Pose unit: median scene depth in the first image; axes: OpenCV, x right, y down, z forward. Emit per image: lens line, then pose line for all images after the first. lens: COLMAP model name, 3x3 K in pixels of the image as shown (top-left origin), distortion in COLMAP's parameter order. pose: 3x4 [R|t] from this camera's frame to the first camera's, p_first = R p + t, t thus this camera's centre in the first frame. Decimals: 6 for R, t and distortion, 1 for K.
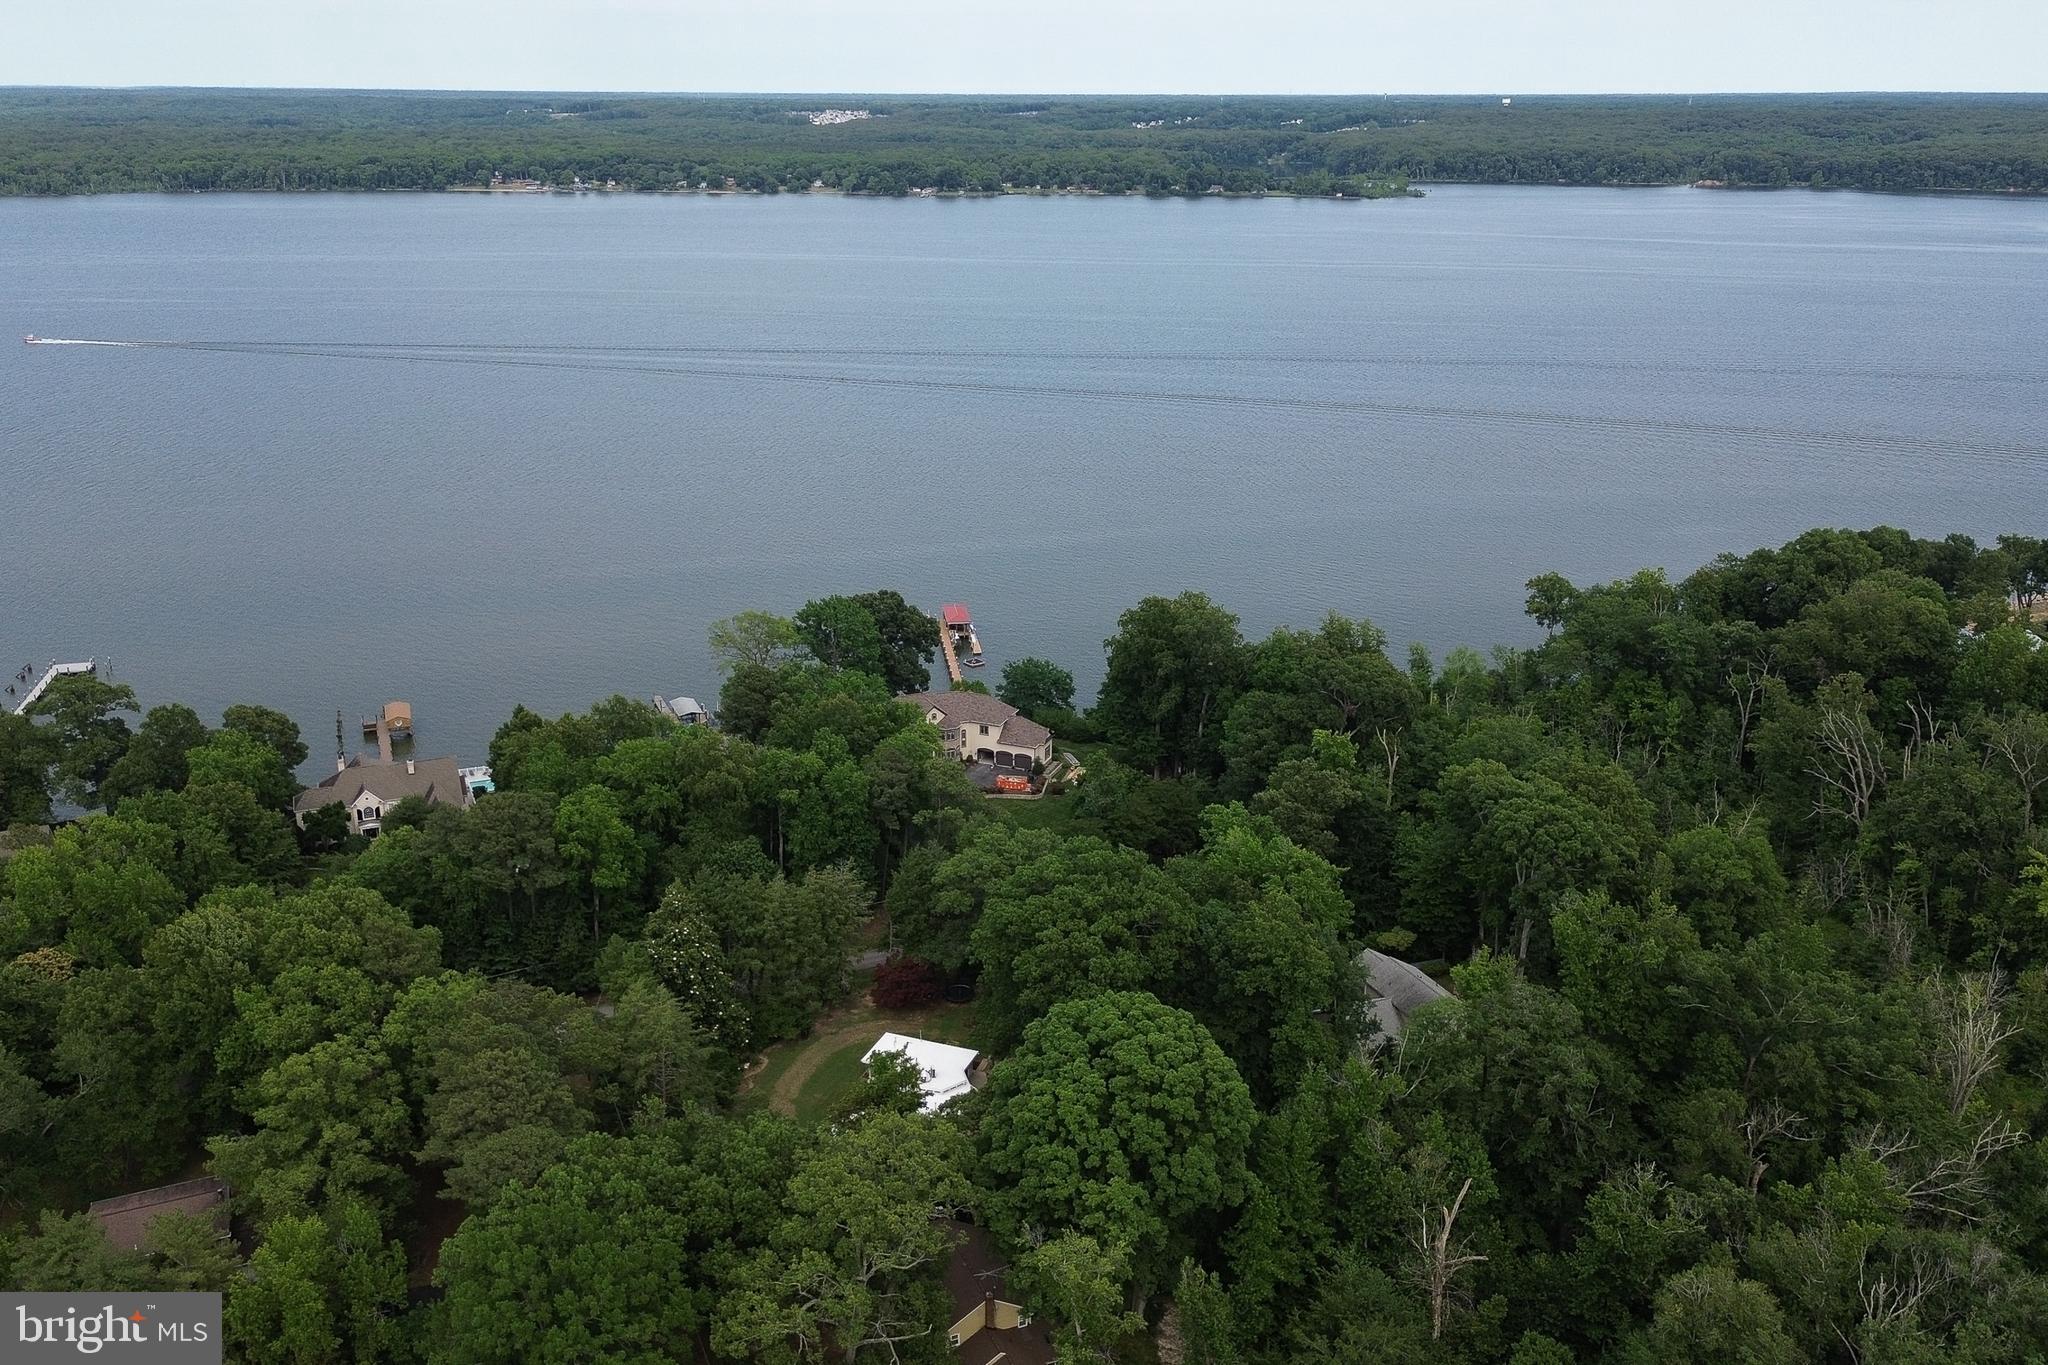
lens RADIAL K [[1710.5, 0, 1021.1], [0, 1710.5, 680.4], [0, 0, 1]] dist [0.090239, -0.104778]
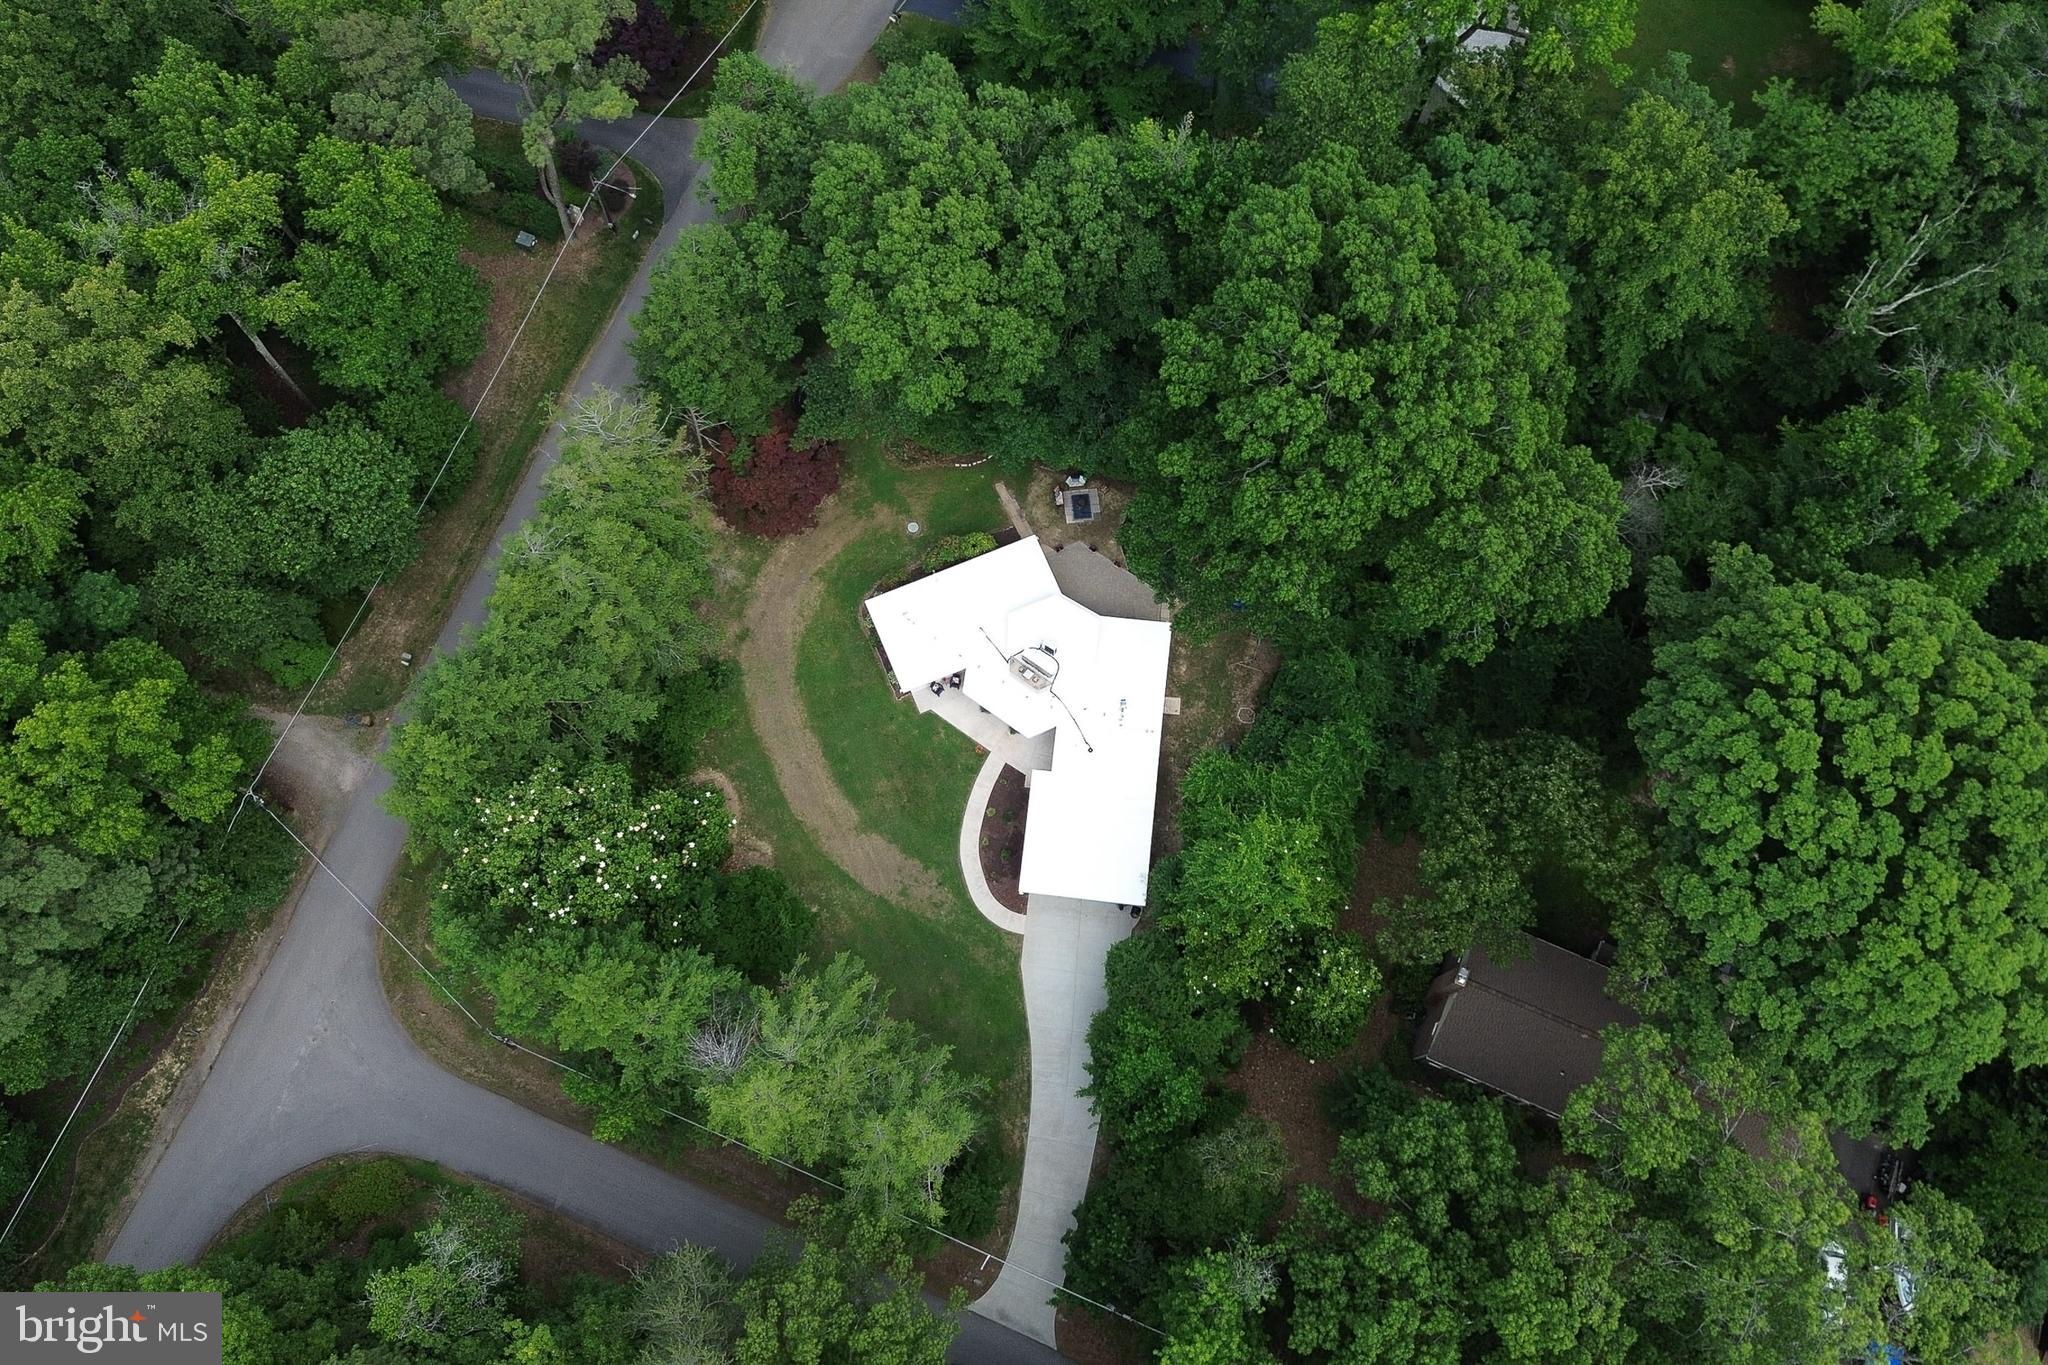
lens RADIAL K [[1710.5, 0, 1024.8], [0, 1710.5, 677.3], [0, 0, 1]] dist [0.090239, -0.104778]
pose [[0.719368, -0.661987, 0.210435, -0.153853], [0.208845, 0.495049, 0.843392, -0.203454], [-0.662490, -0.562762, 0.494375, 0.617014]]
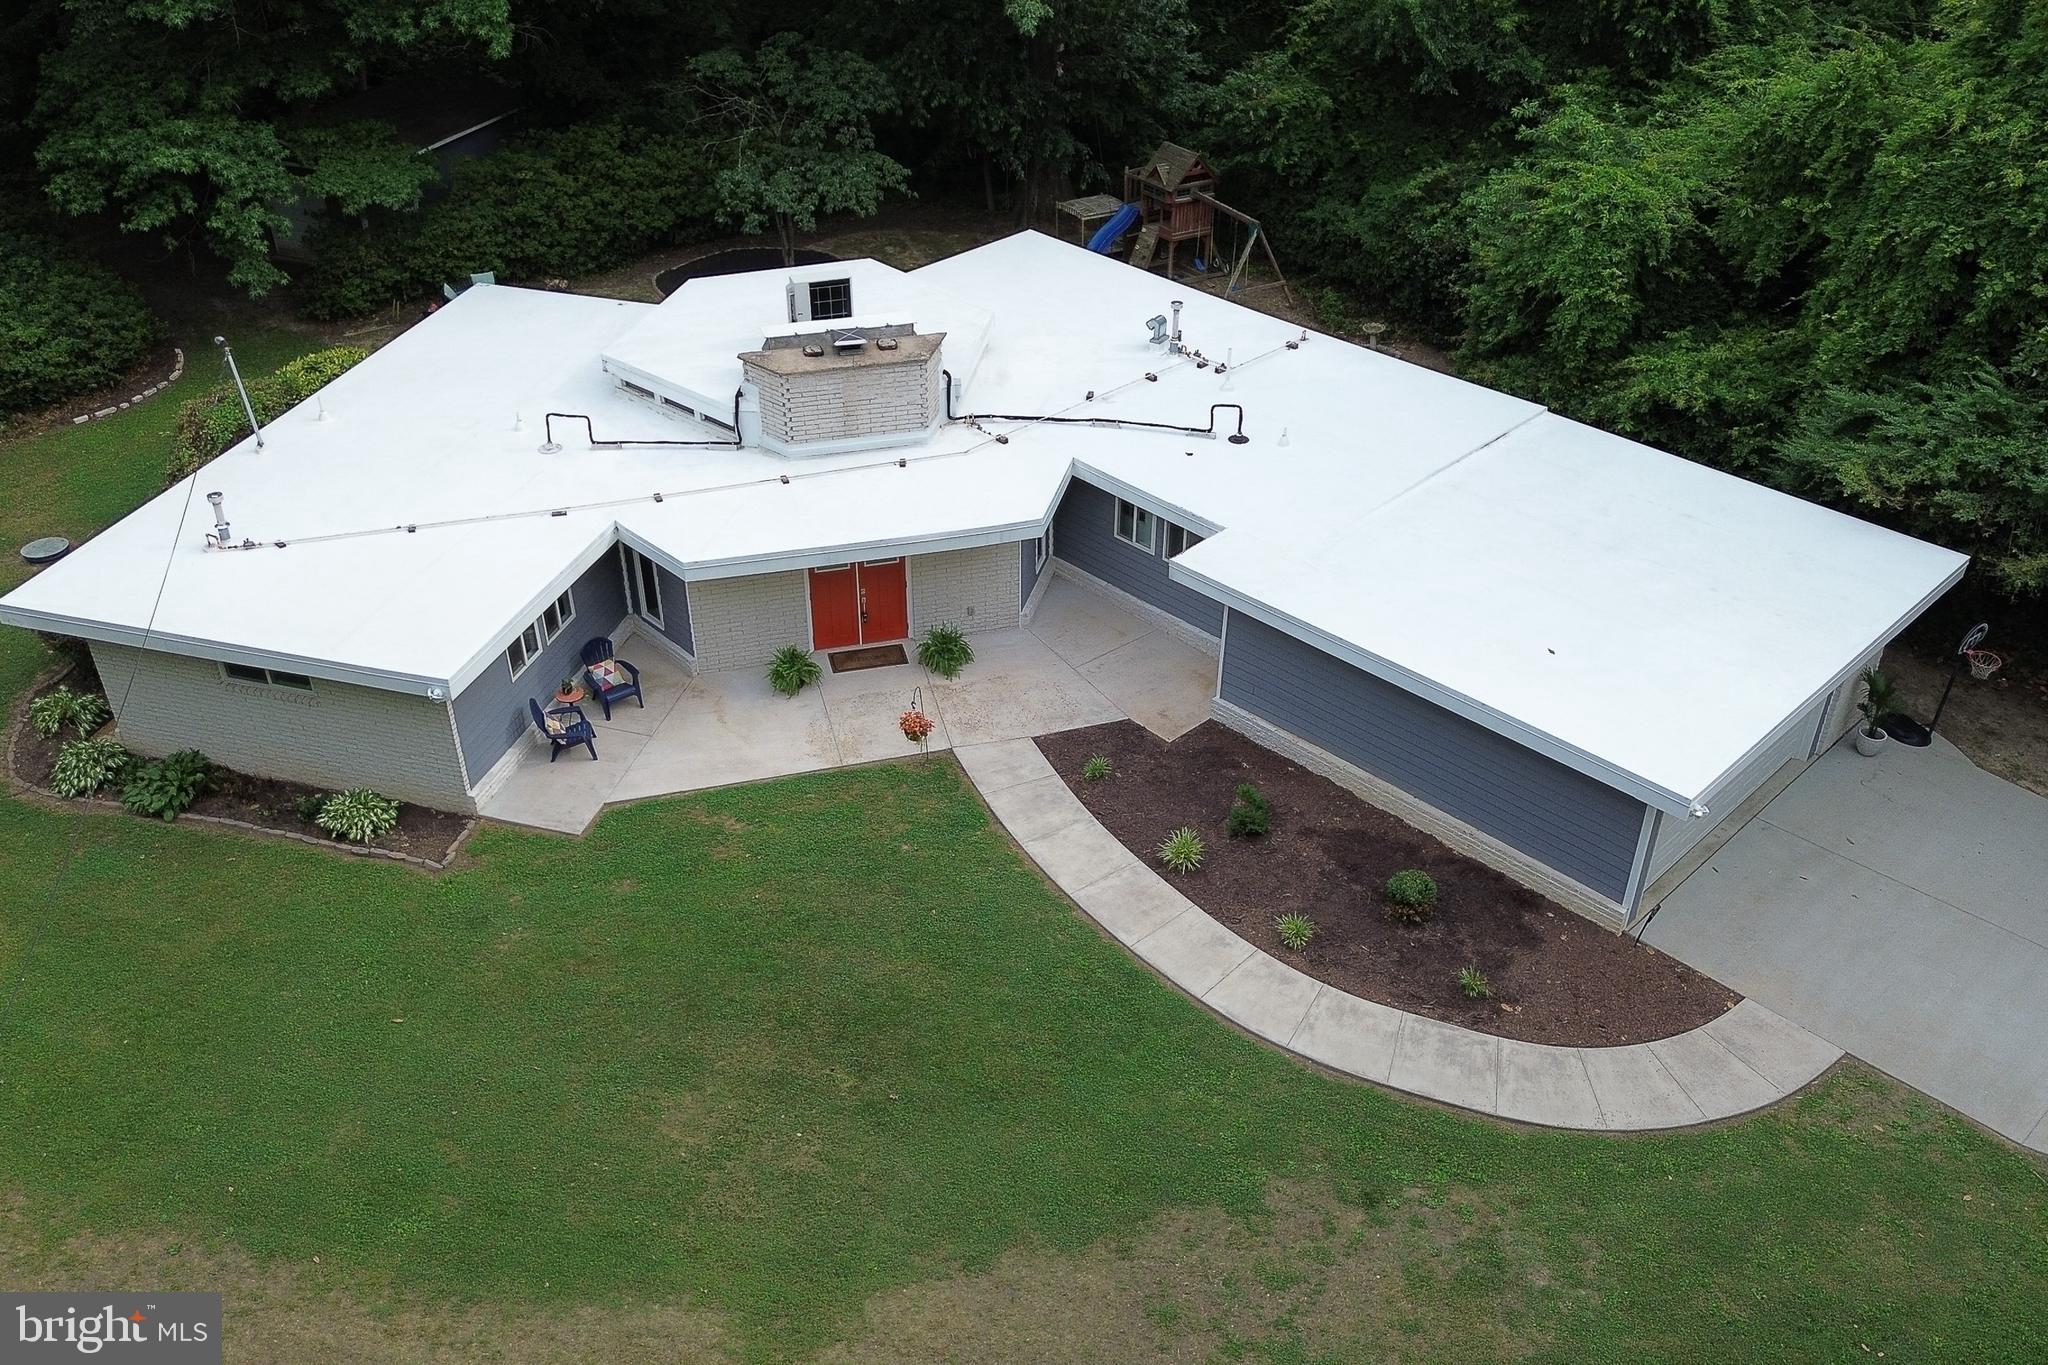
lens RADIAL K [[1710.5, 0, 1033.8], [0, 1710.5, 682.9], [0, 0, 1]] dist [0.090239, -0.104778]
pose [[-0.090317, -0.554451, 0.827301, -0.160176], [0.311674, 0.773233, 0.552241, 0.151441], [-0.945887, 0.307725, 0.102972, 0.833097]]
